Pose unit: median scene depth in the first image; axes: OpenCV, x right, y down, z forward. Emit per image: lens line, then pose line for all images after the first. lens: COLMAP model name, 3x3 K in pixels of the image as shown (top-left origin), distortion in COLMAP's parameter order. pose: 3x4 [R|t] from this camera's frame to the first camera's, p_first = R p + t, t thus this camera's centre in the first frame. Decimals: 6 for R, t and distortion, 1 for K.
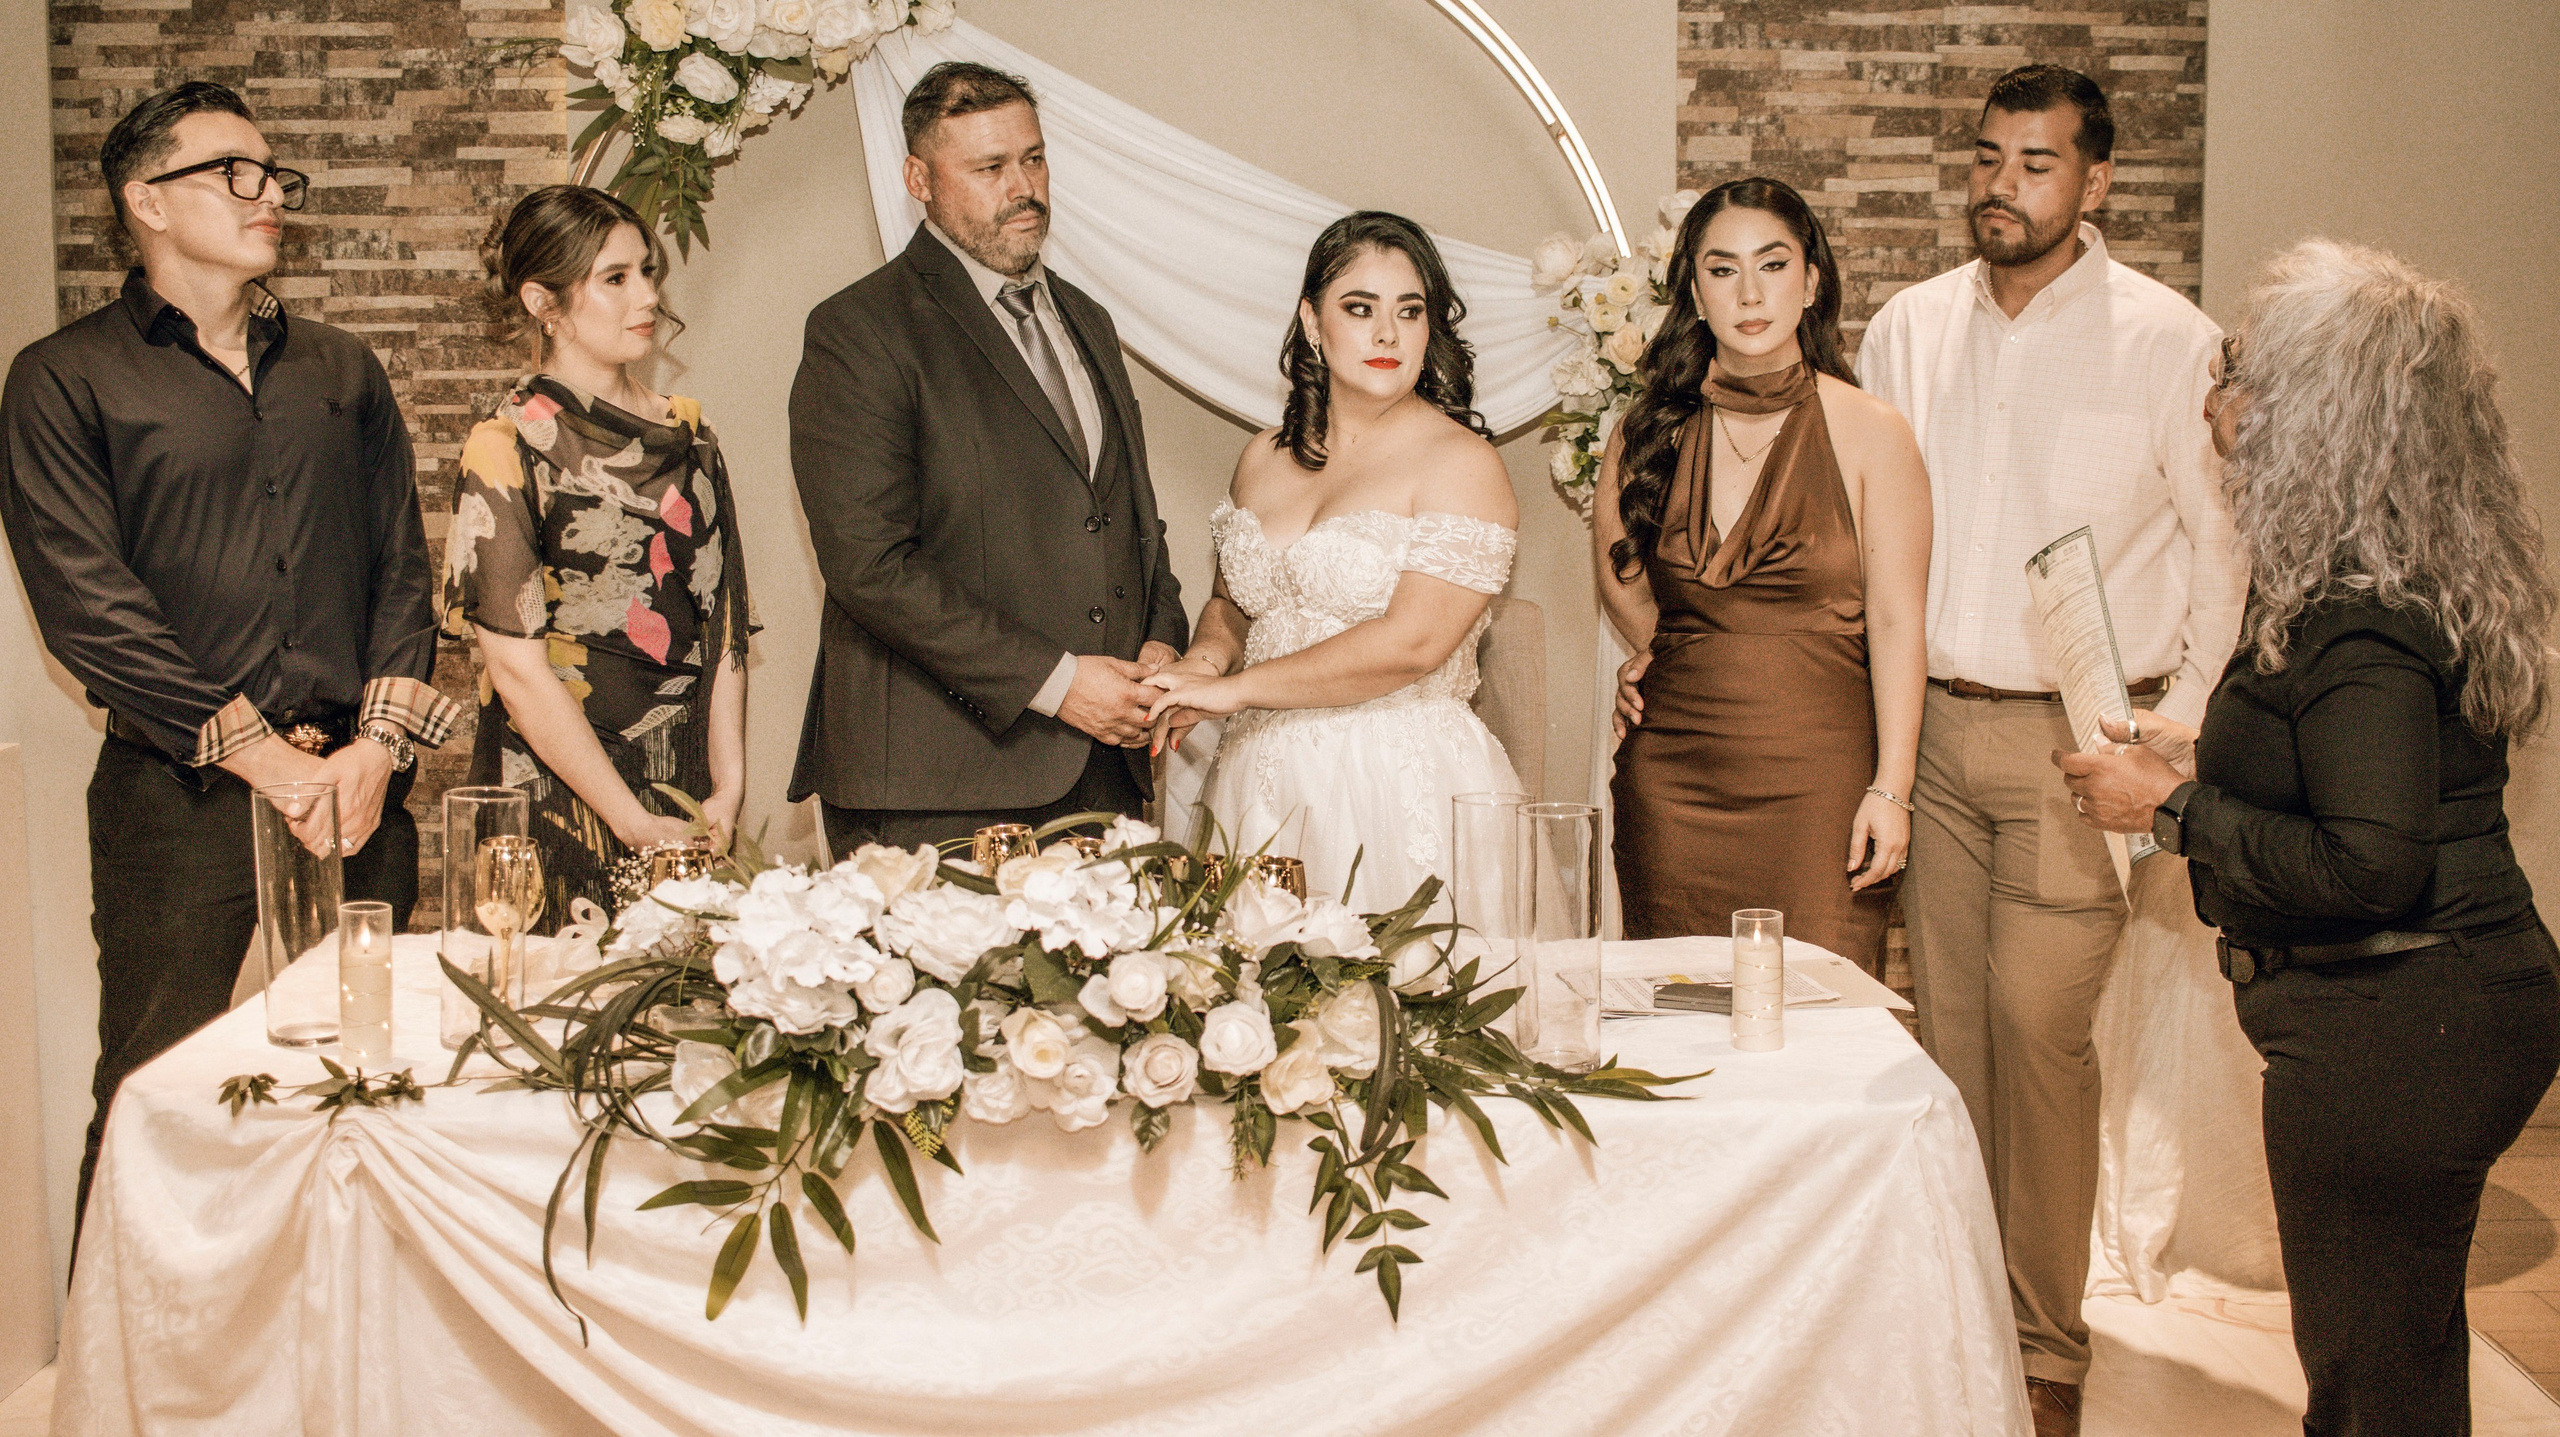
lens RADIAL K [[2937.4, 0, 1280.0], [0, 2937.4, 718.5], [0, 0, 1]] dist [-0.124050, 0.129768]
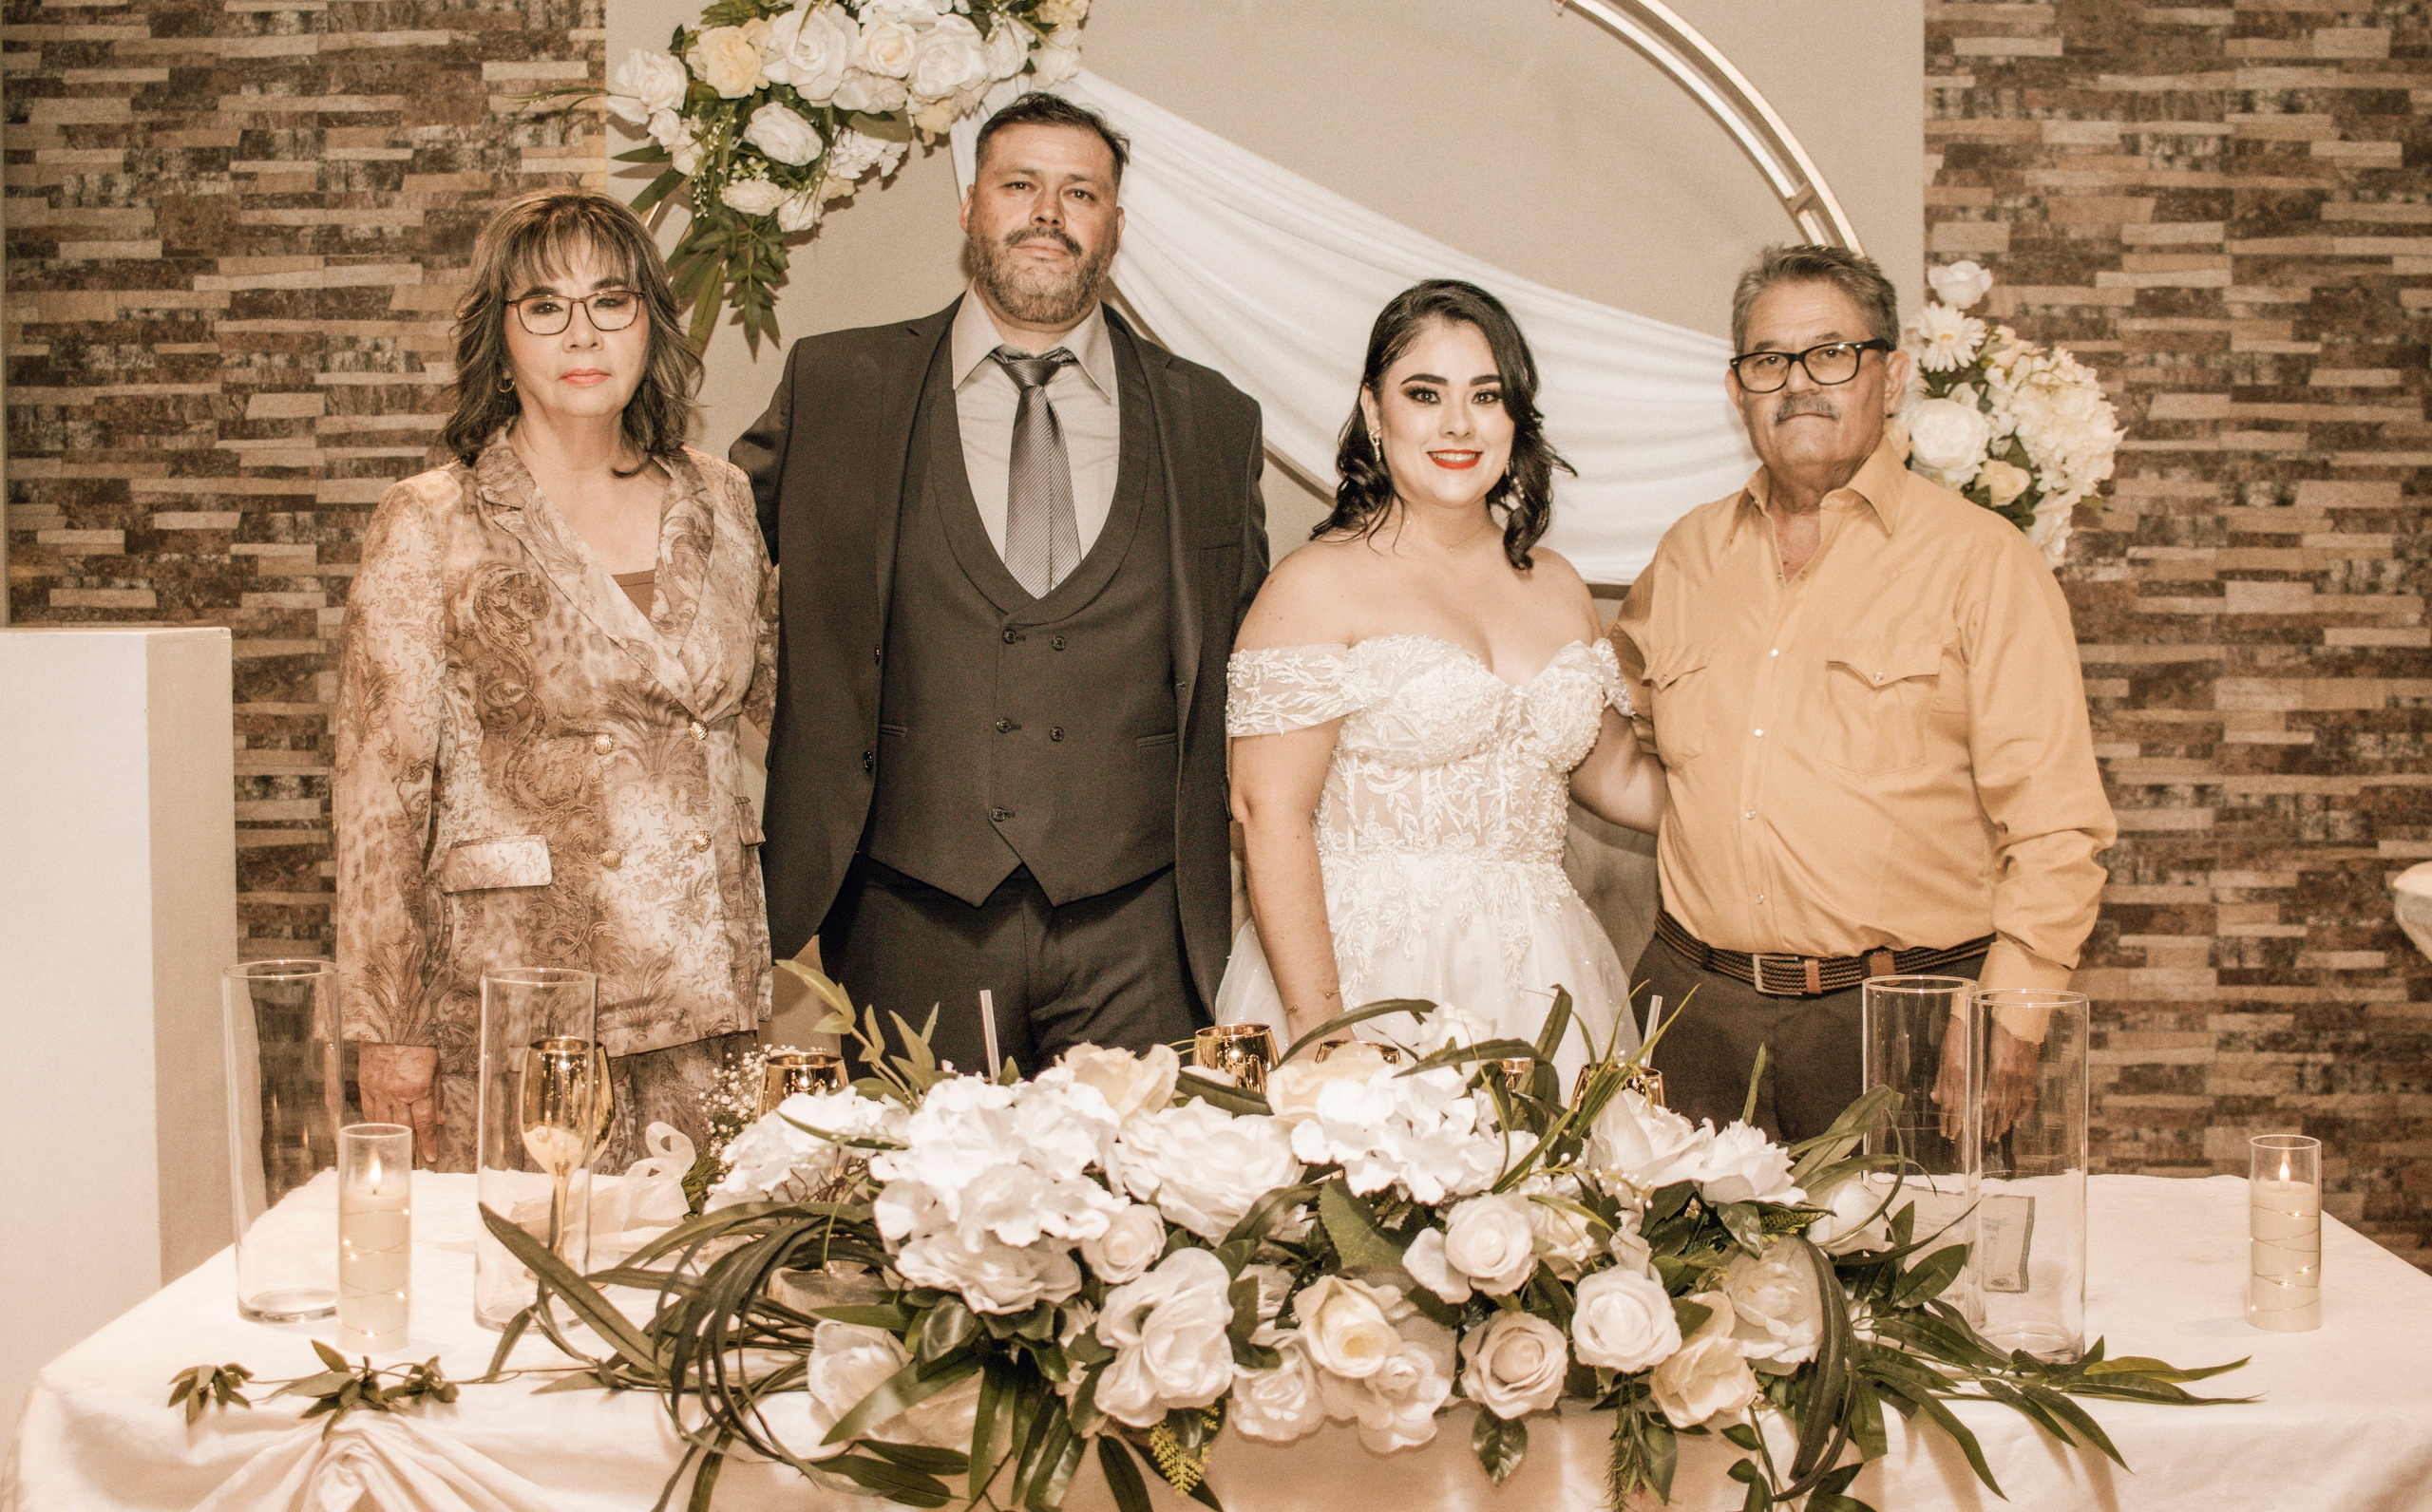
lens RADIAL K [[3015.0, 0, 1191.1], [0, 3015.0, 775.6], [0, 0, 1]] dist [-0.121026, 0.118626]
pose [[0.999625, -0.000864, -0.027368, -0.051341], [-0.000783, 0.998191, -0.060112, 0.011885], [0.027370, 0.060111, 0.997816, 0.144840]]
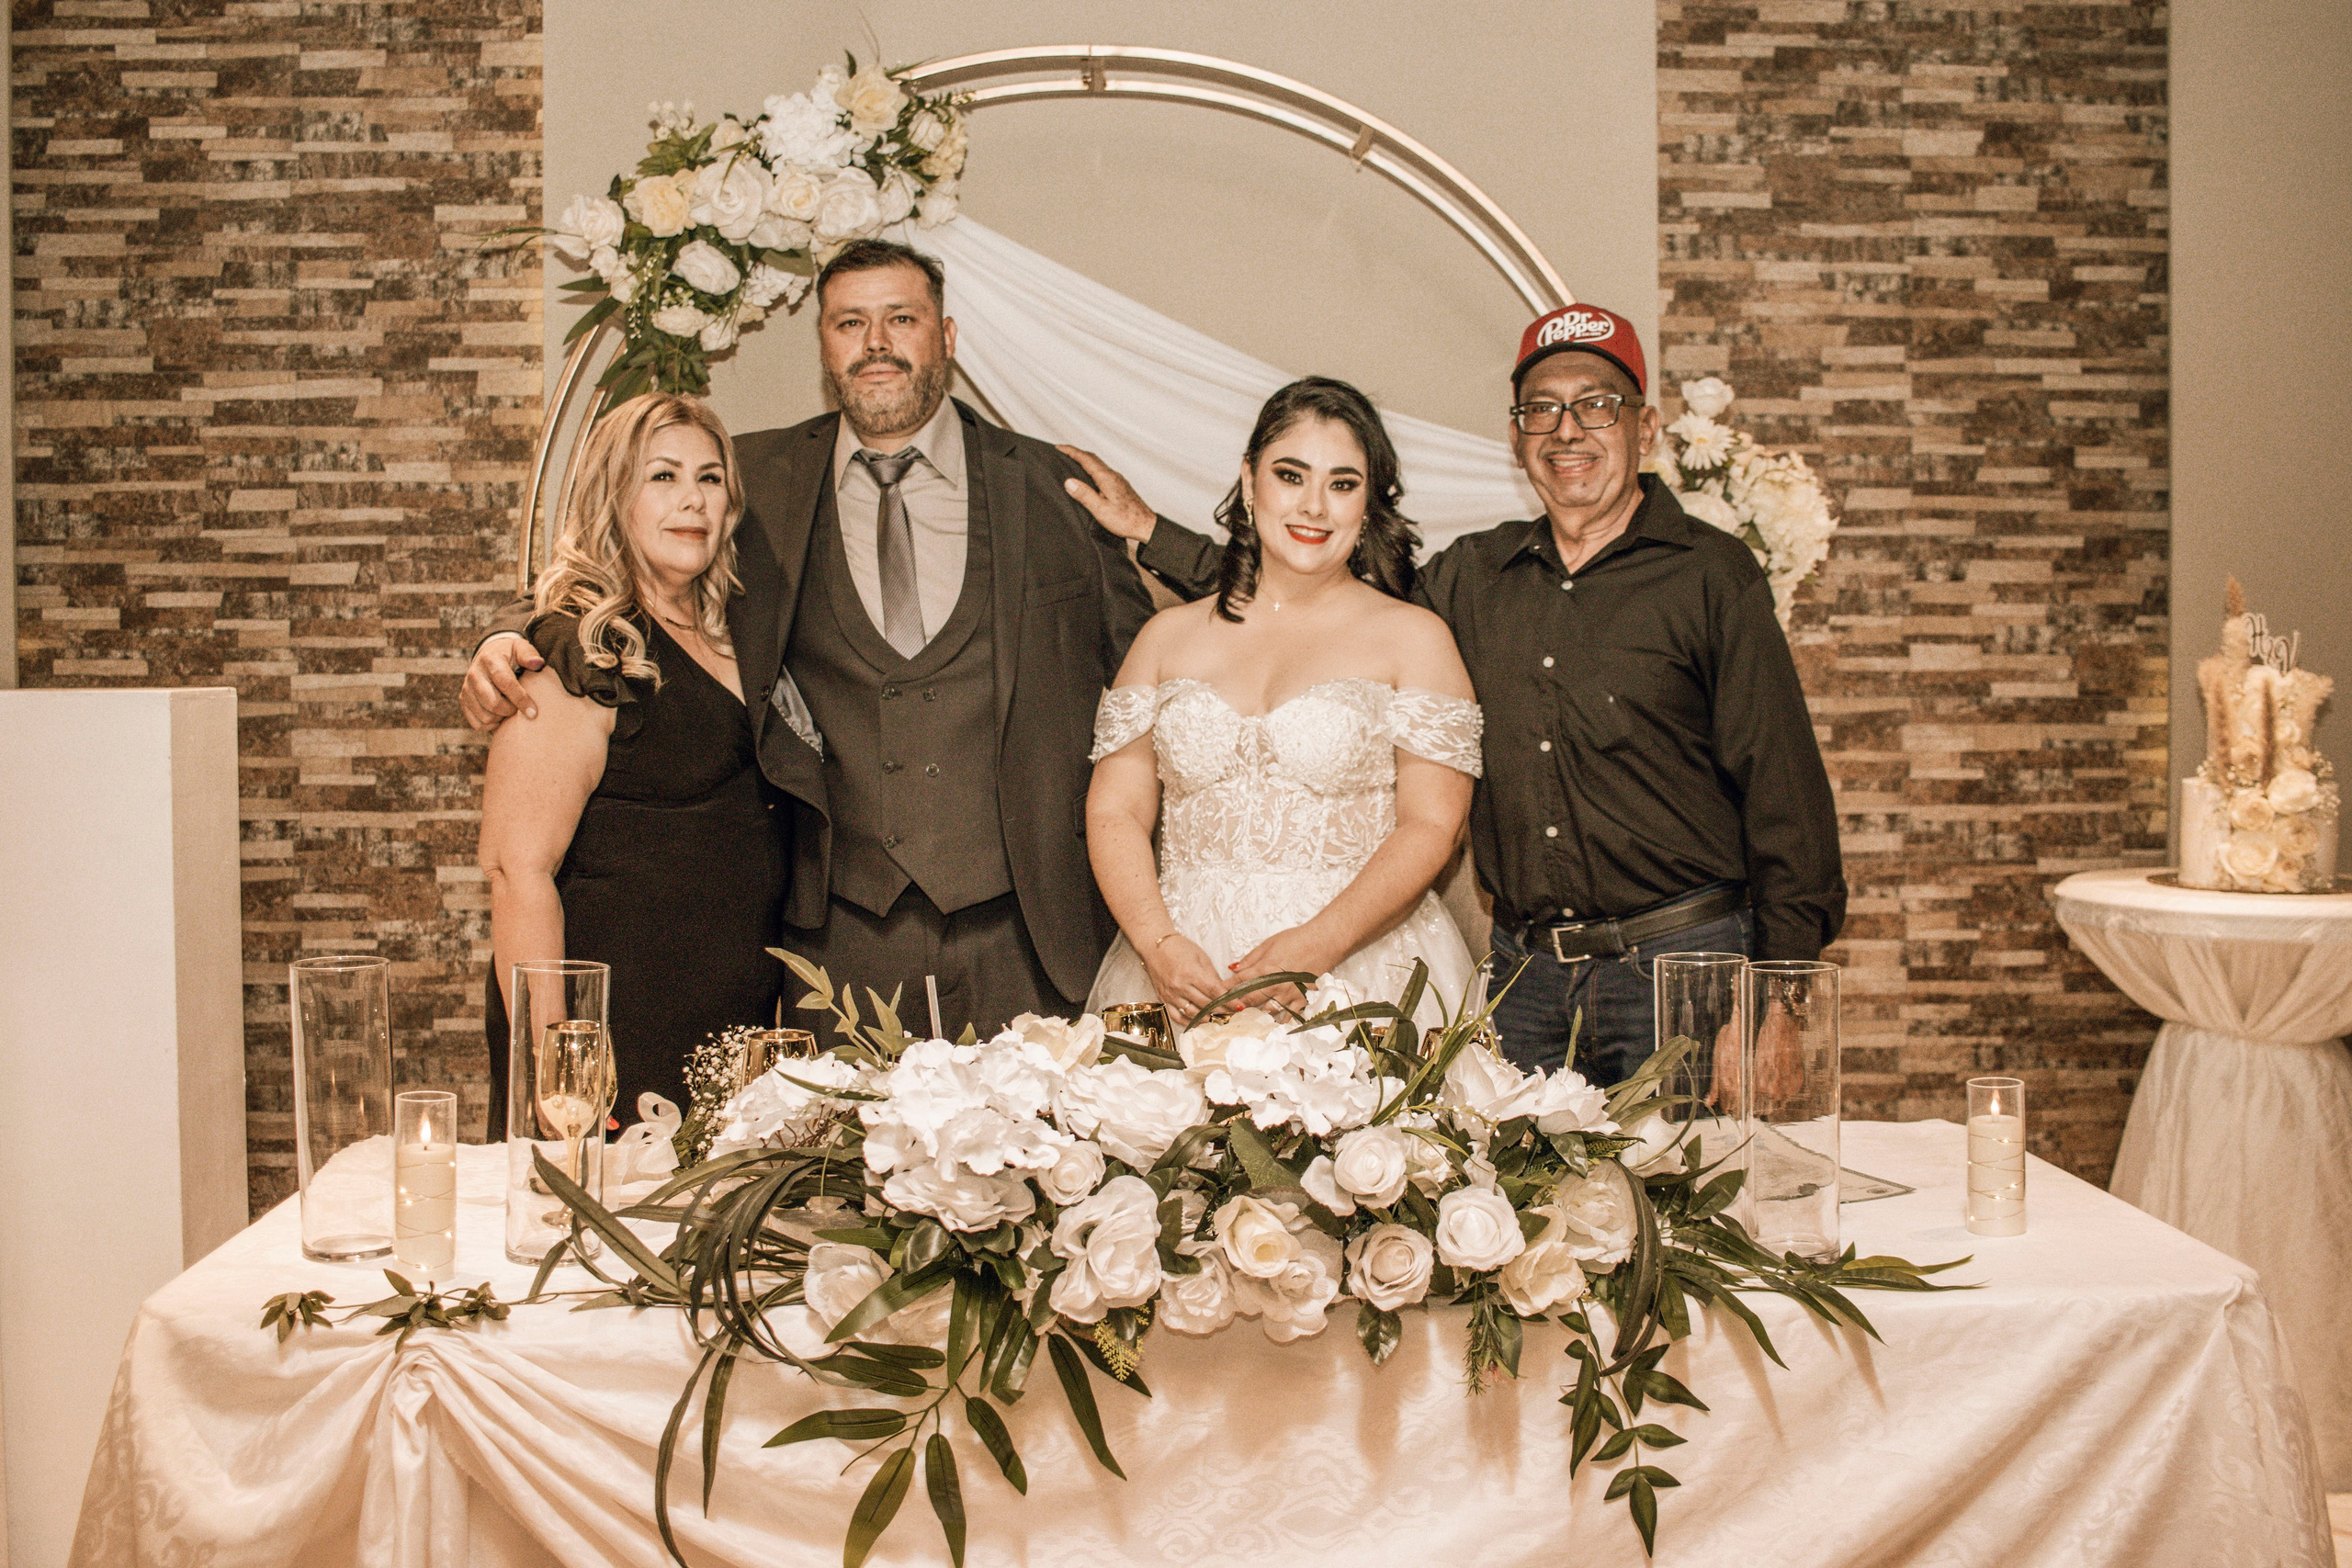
lens RADIAL K [[2631.3, 0, 1178.1], [0, 2631.3, 779.0], [0, 0, 1]] dist [-0.121844, 0.121009]
pose [[0.998959, -0.009091, 0.044711, -0.070870], [0.012665, 0.996688, -0.080328, 0.020199], [-0.043832, 0.080811, 0.995765, 0.120727]]
